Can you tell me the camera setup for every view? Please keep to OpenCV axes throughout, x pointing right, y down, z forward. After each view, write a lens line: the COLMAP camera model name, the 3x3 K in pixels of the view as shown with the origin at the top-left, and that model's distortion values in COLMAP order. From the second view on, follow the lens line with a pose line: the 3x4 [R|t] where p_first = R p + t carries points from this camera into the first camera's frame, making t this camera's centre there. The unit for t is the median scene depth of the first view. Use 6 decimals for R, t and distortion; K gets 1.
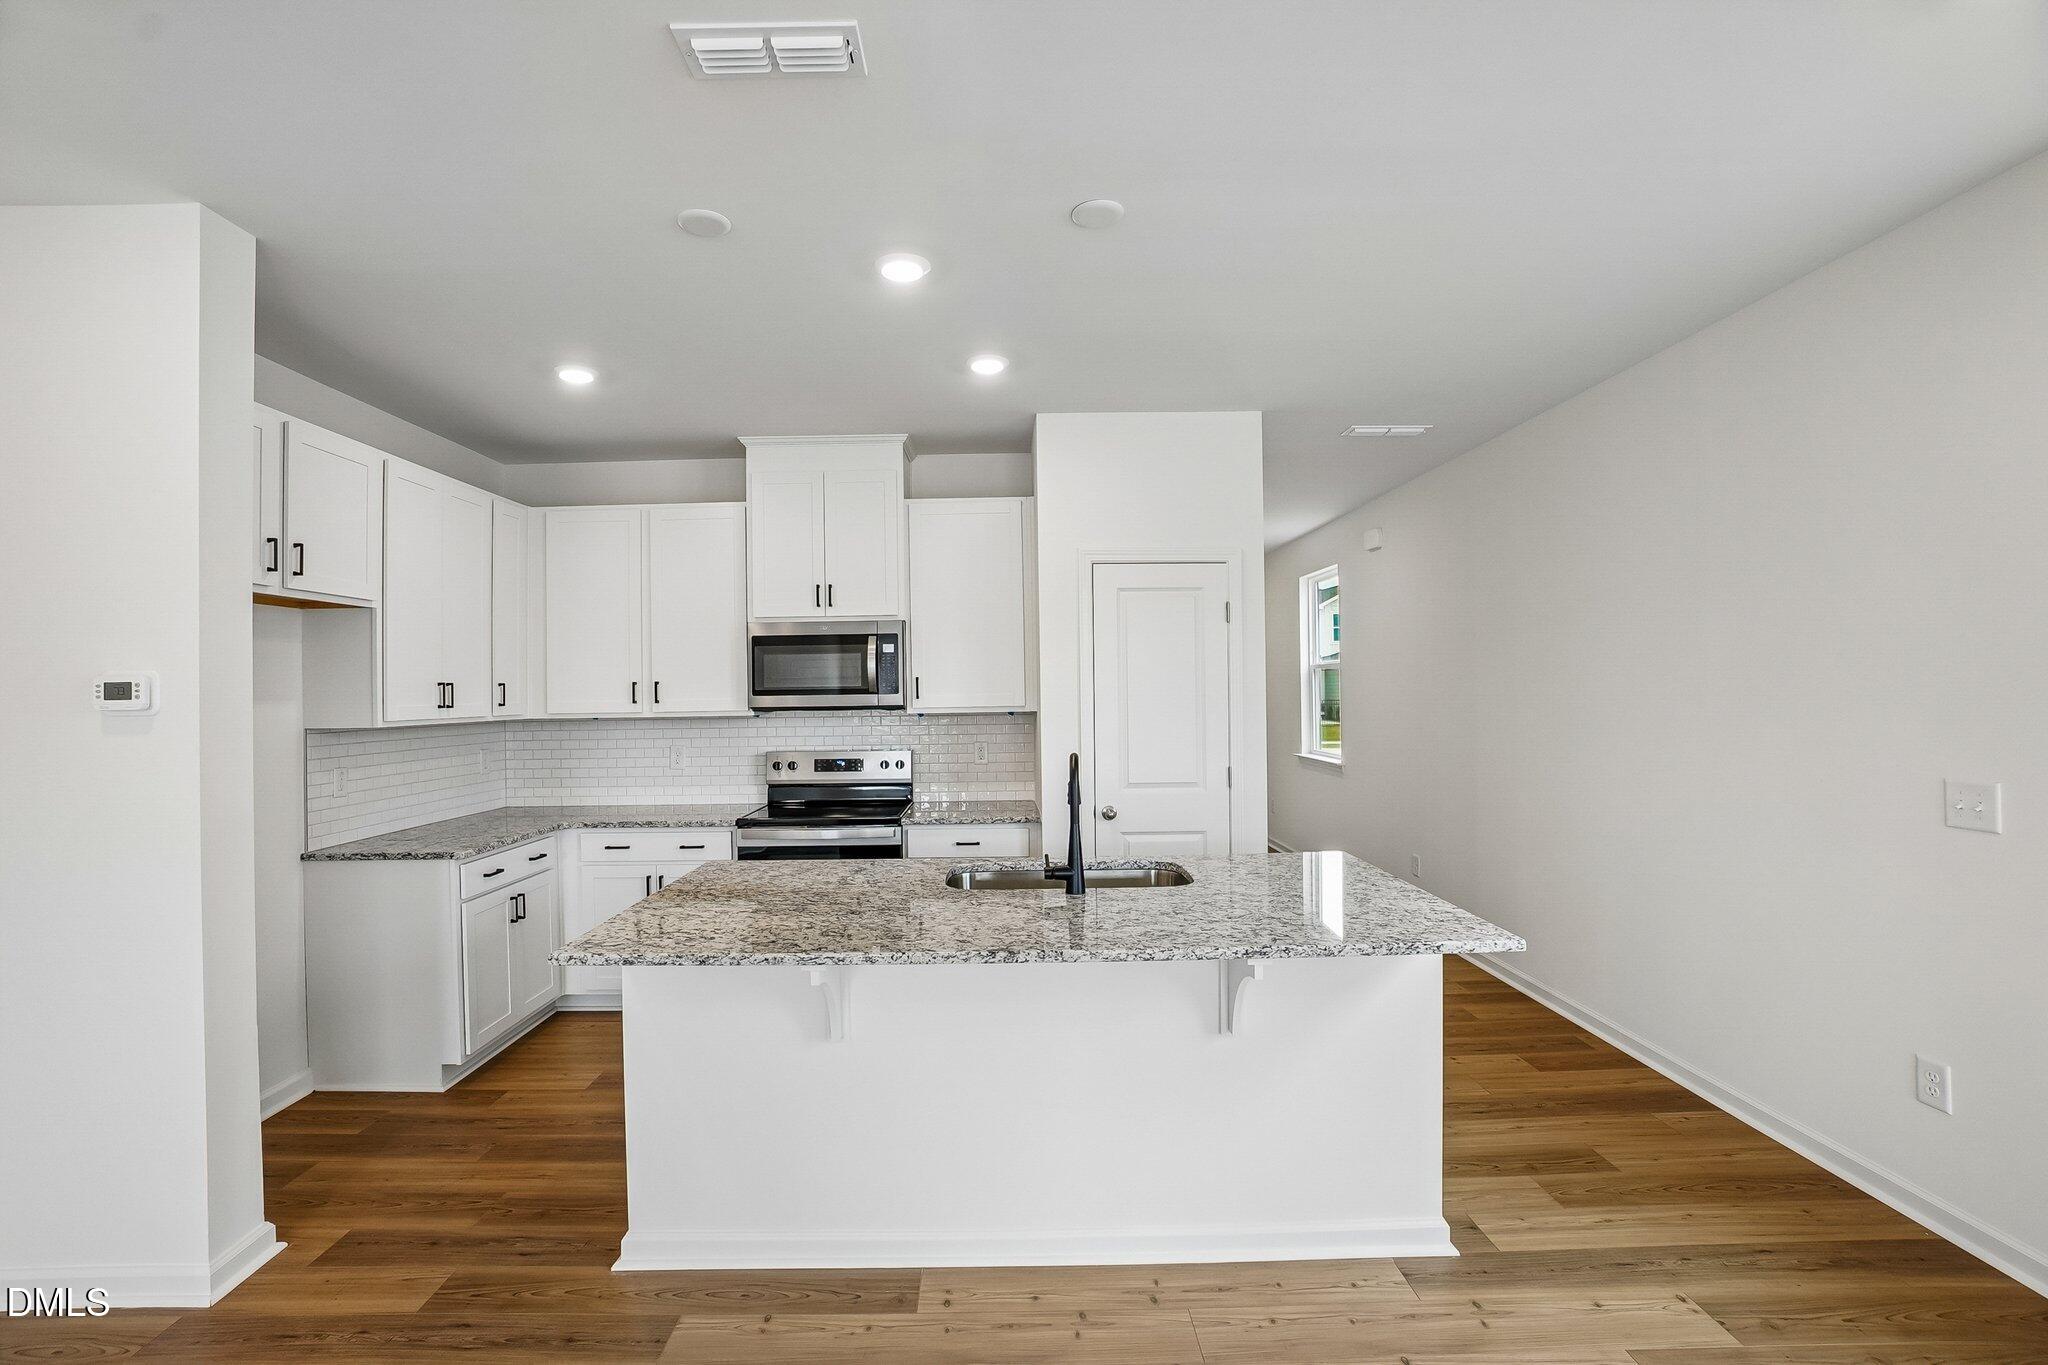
lens RADIAL K [[908.8, 0, 1008.7], [0, 908.8, 681.6], [0, 0, 1]] dist [-0.054954, 0.017230]
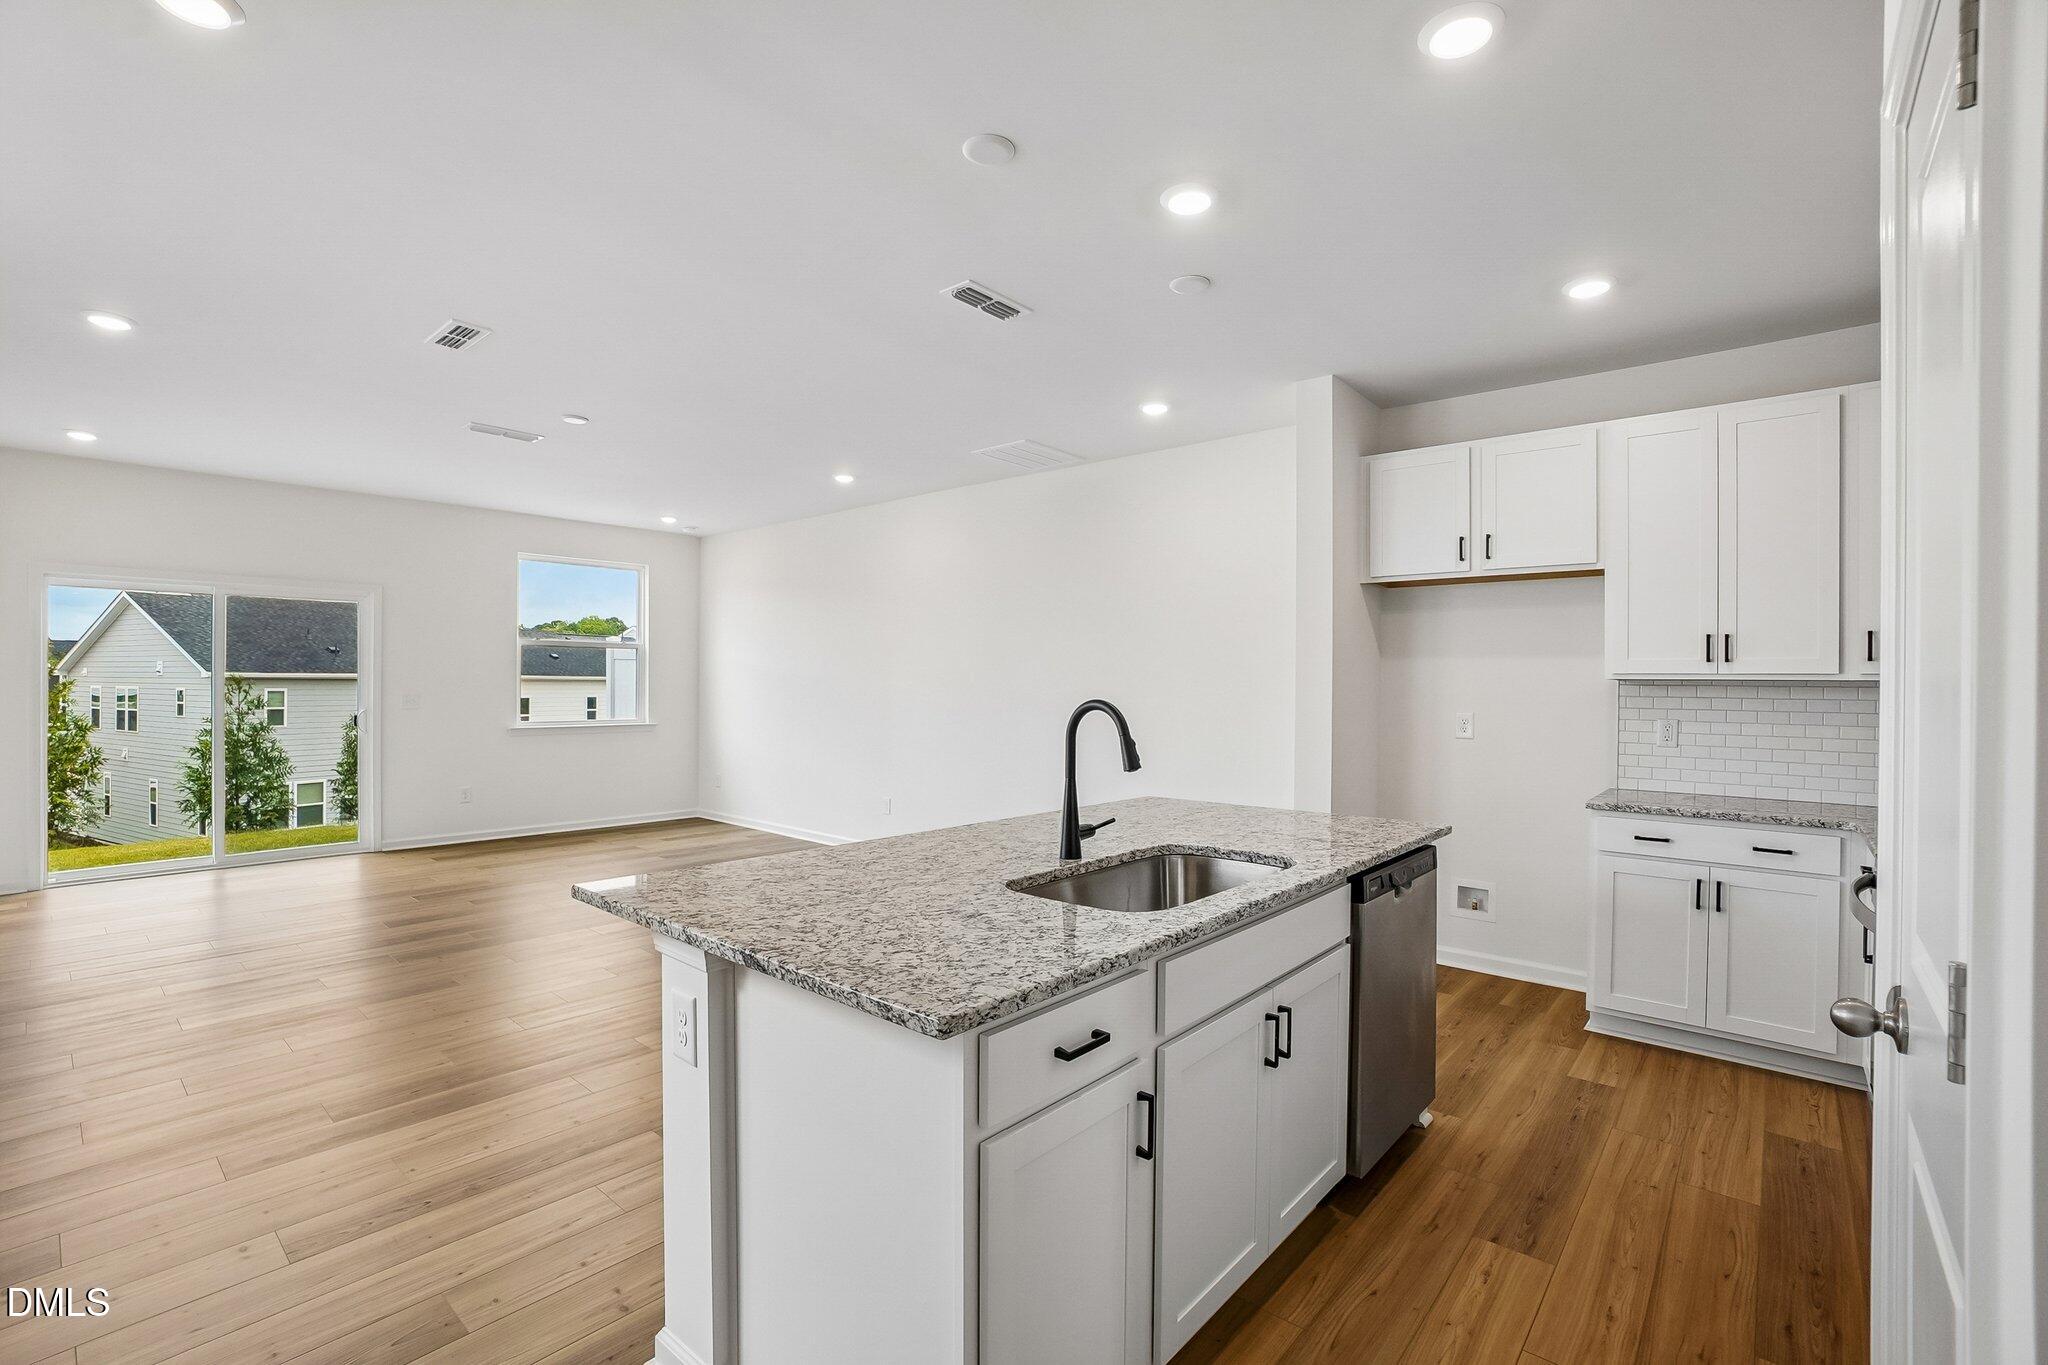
lens RADIAL K [[908.8, 0, 1000.9], [0, 908.8, 675.9], [0, 0, 1]] dist [-0.054954, 0.017230]
pose [[-0.670124, 0.001574, -0.742248, 0.499696], [0.006188, 0.999975, -0.003466, 0.040287], [0.742224, -0.006916, -0.670117, 1.005669]]
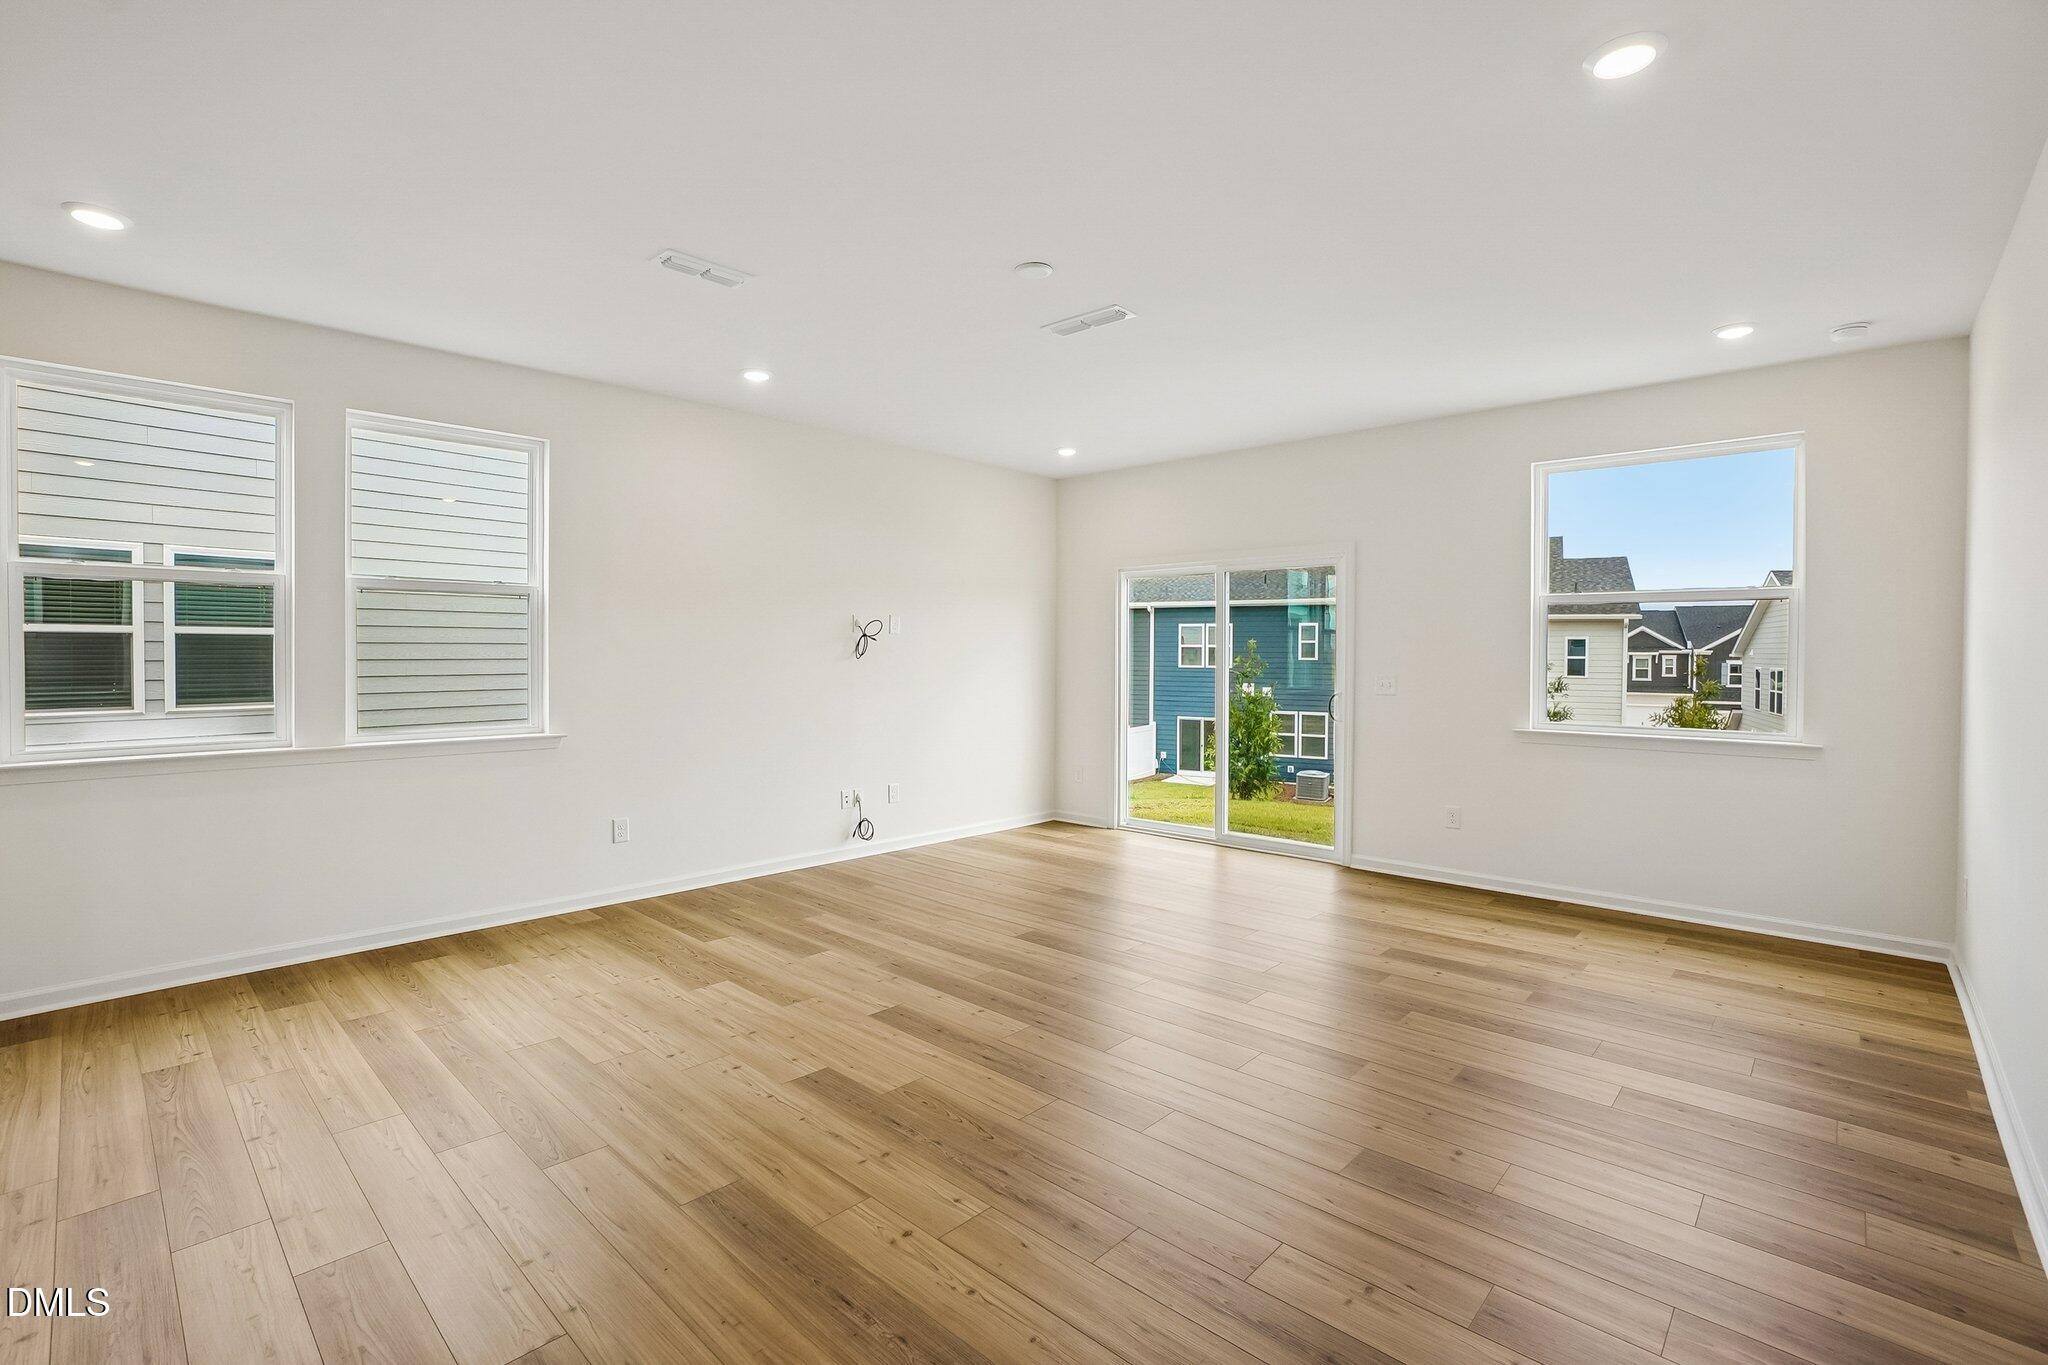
lens RADIAL K [[908.8, 0, 1004.8], [0, 908.8, 674.0], [0, 0, 1]] dist [-0.054954, 0.017230]
pose [[-0.721602, -0.007023, 0.692273, -0.582358], [-0.001744, 0.999964, 0.008326, 0.046310], [-0.692306, 0.004800, -0.721588, 0.380157]]
